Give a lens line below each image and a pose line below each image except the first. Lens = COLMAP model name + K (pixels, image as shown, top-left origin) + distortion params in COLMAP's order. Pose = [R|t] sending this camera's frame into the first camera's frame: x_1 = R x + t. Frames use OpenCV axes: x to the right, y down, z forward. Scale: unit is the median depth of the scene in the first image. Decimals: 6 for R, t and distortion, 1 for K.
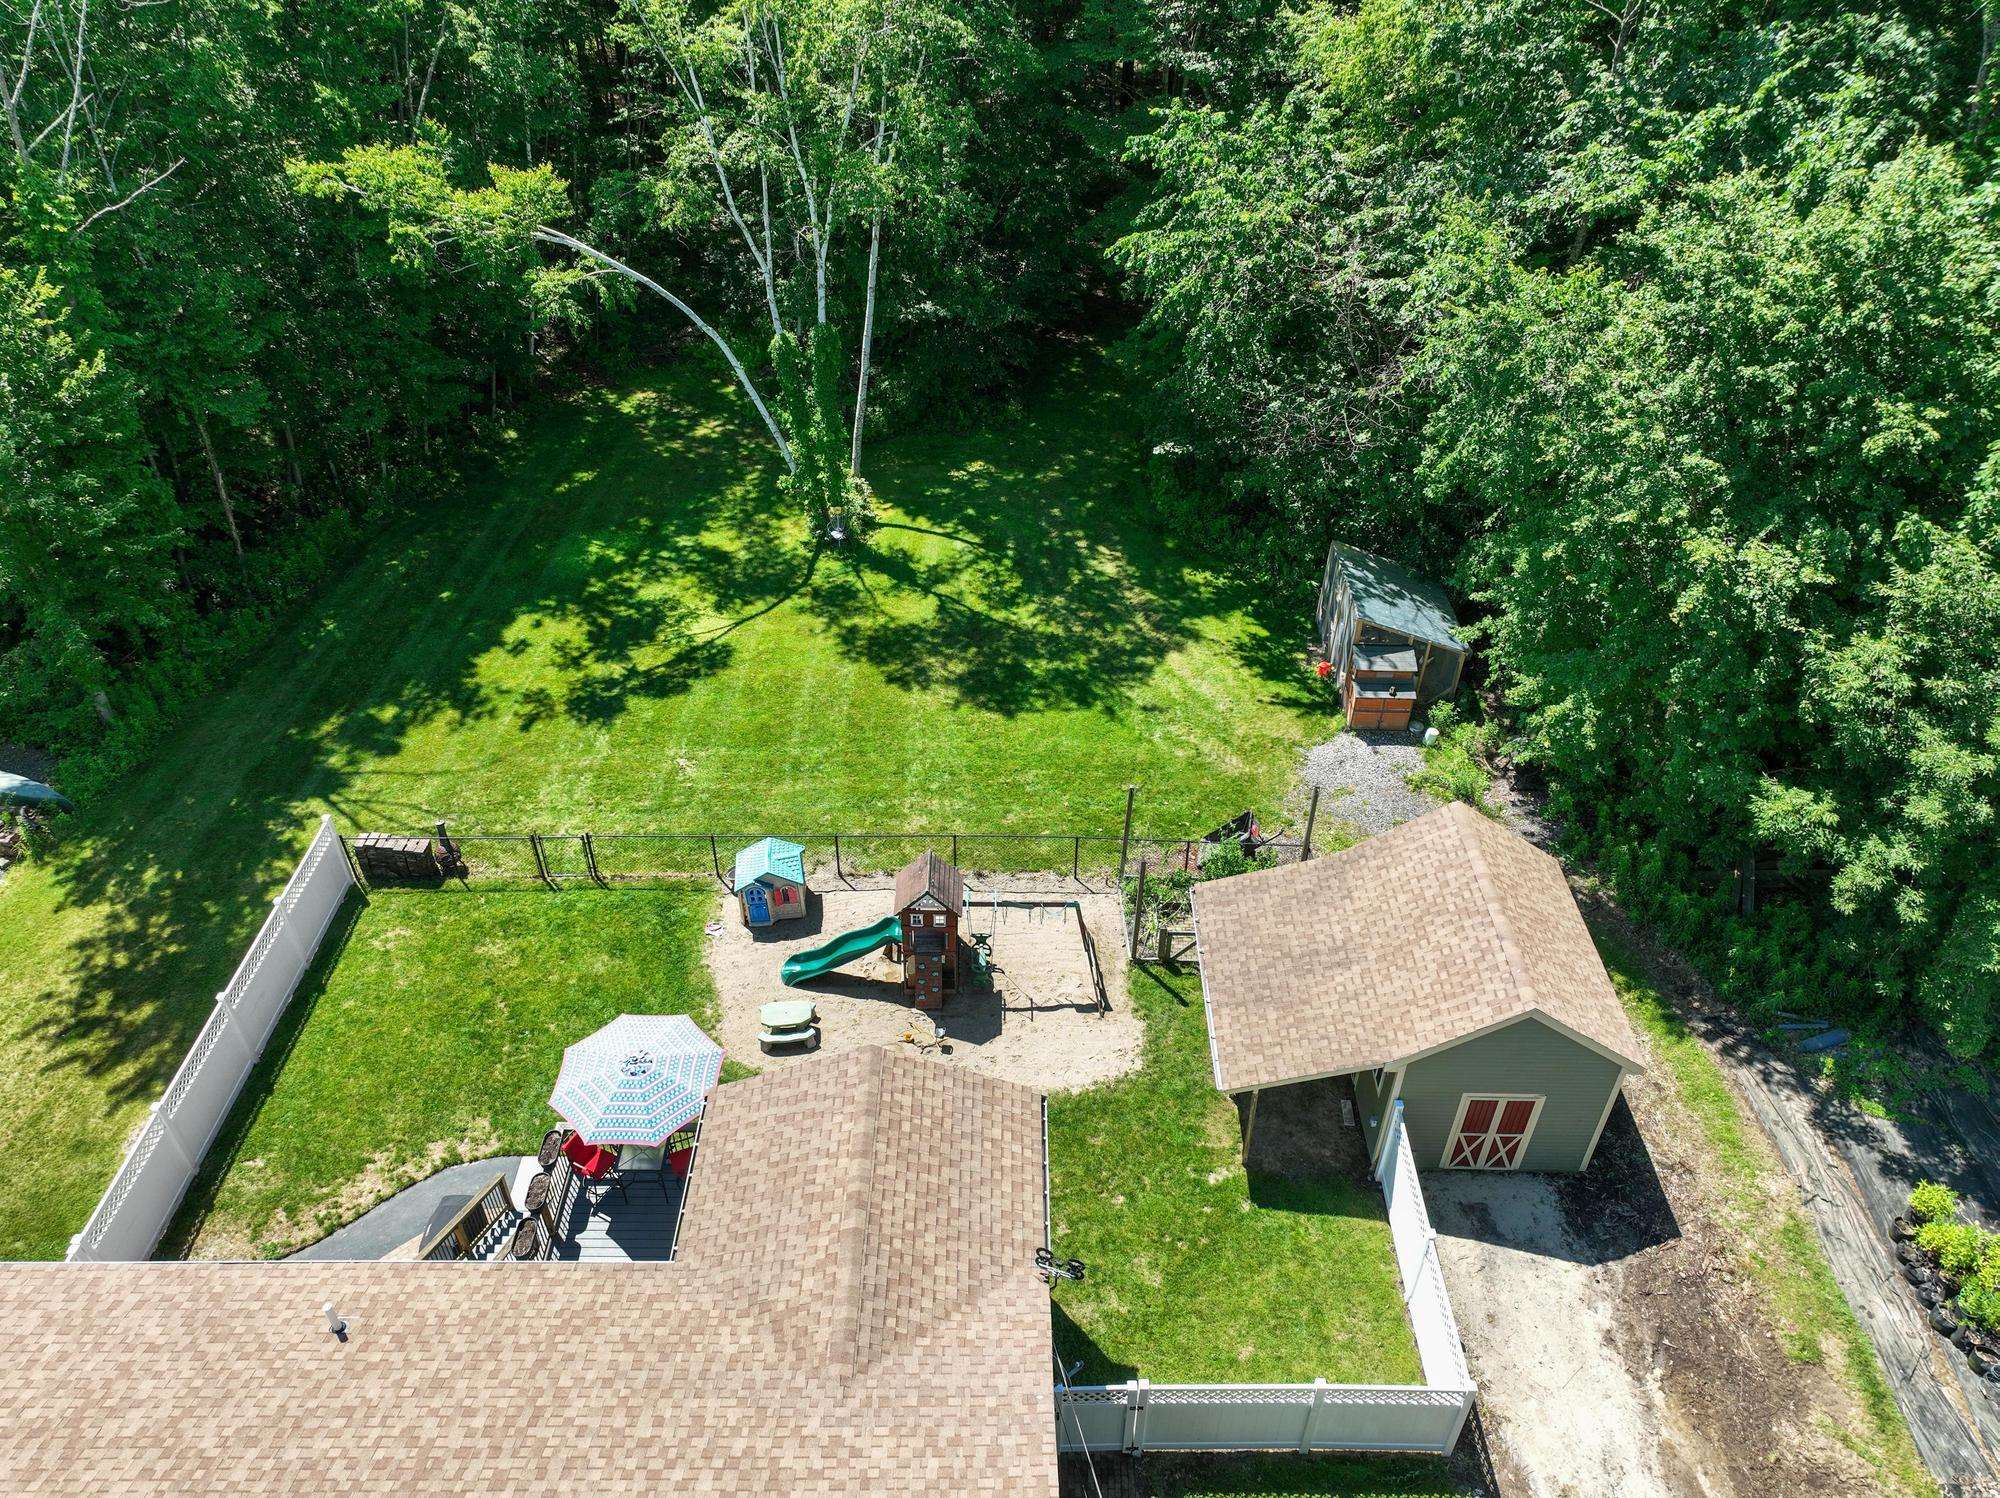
lens RADIAL K [[1421.1, 0, 999.6], [0, 1421.1, 734.3], [0, 0, 1]] dist [0.001634, 0.018435]
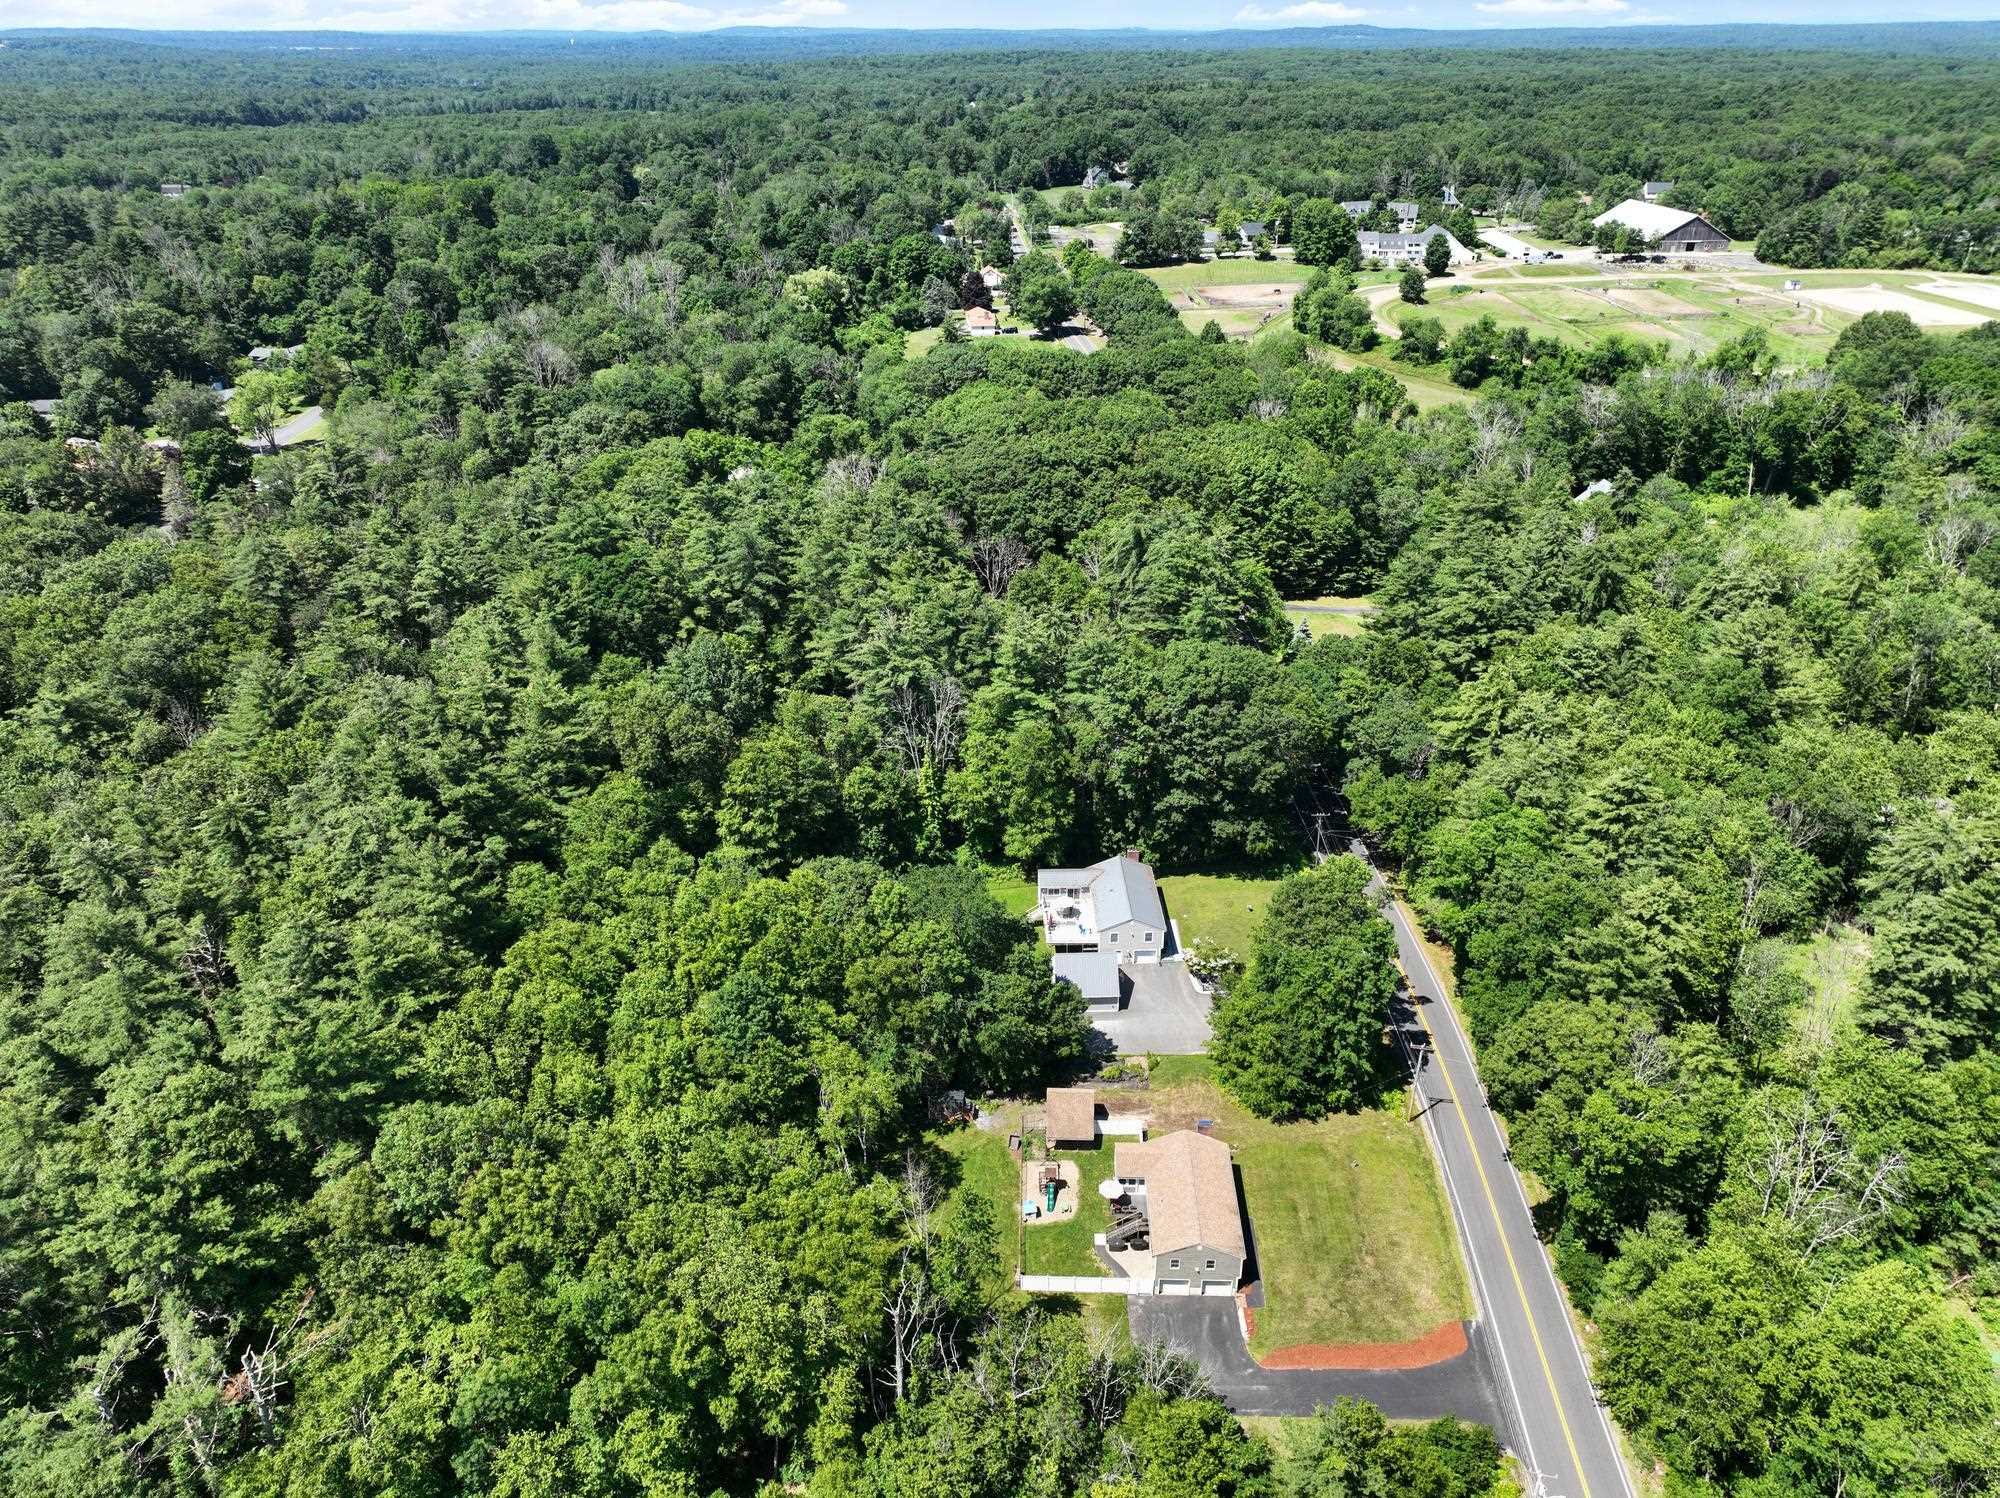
lens RADIAL K [[1421.1, 0, 1017.3], [0, 1421.1, 762.6], [0, 0, 1]] dist [0.001634, 0.018435]
pose [[0.014497, -0.473566, 0.880639, -3.117705], [0.611578, 0.700977, 0.366884, -2.326677], [-0.791051, 0.533261, 0.299785, -1.015454]]
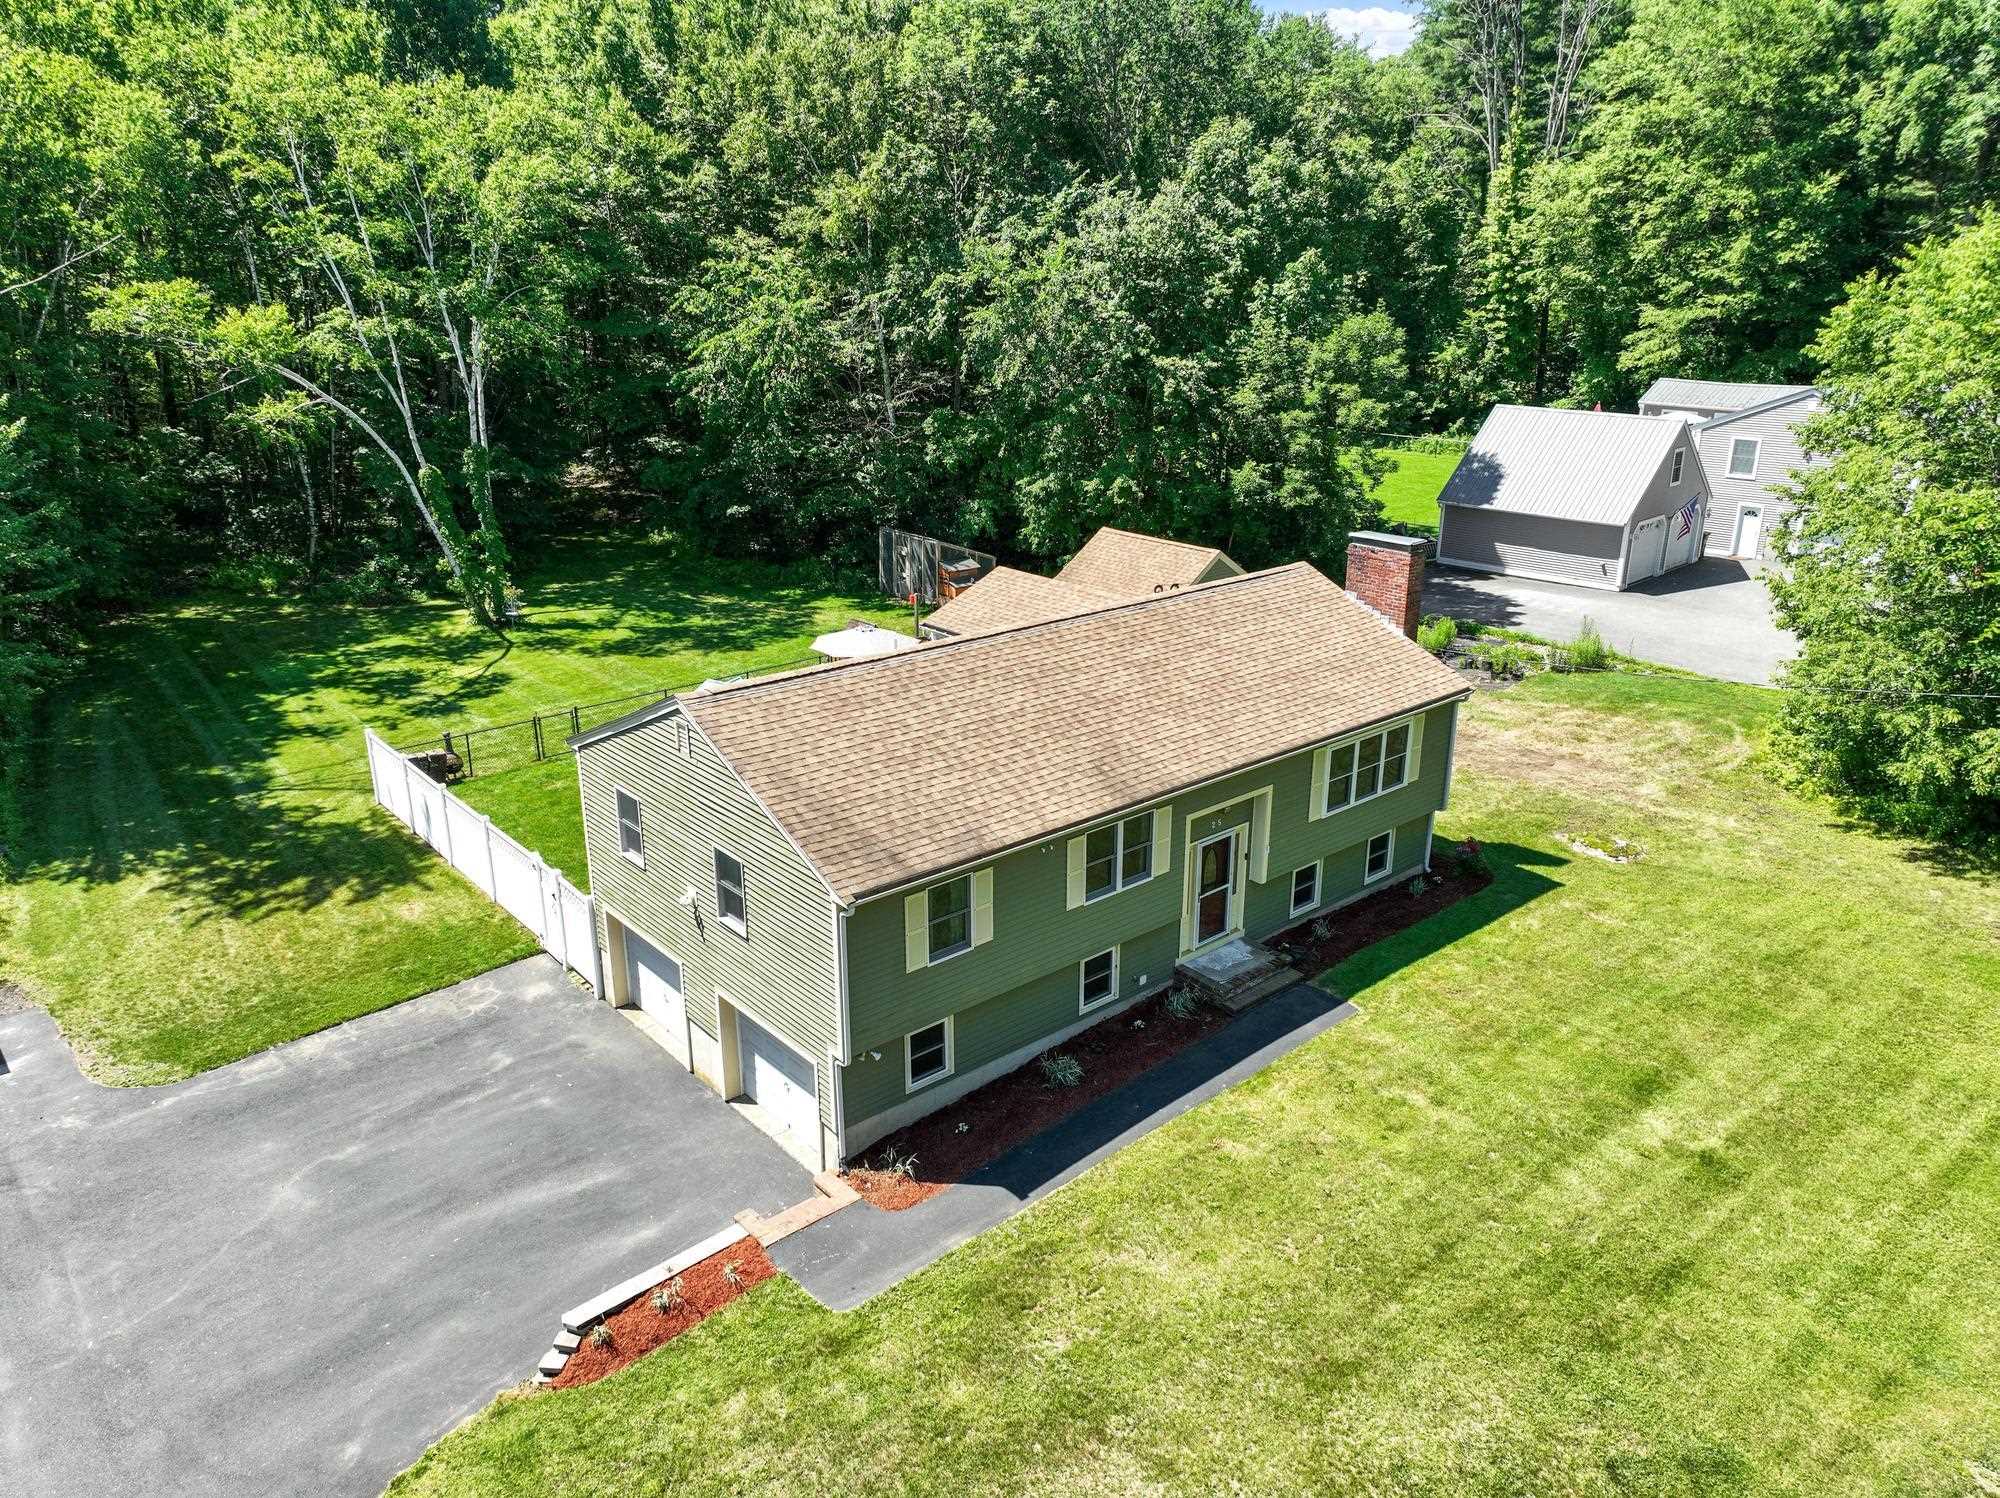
lens RADIAL K [[1421.1, 0, 993.4], [0, 1421.1, 732.8], [0, 0, 1]] dist [0.001634, 0.018435]
pose [[0.760434, -0.209683, 0.614632, -0.689529], [0.397919, 0.898405, -0.185820, 0.414902], [-0.513225, 0.385878, 0.766615, -0.130874]]
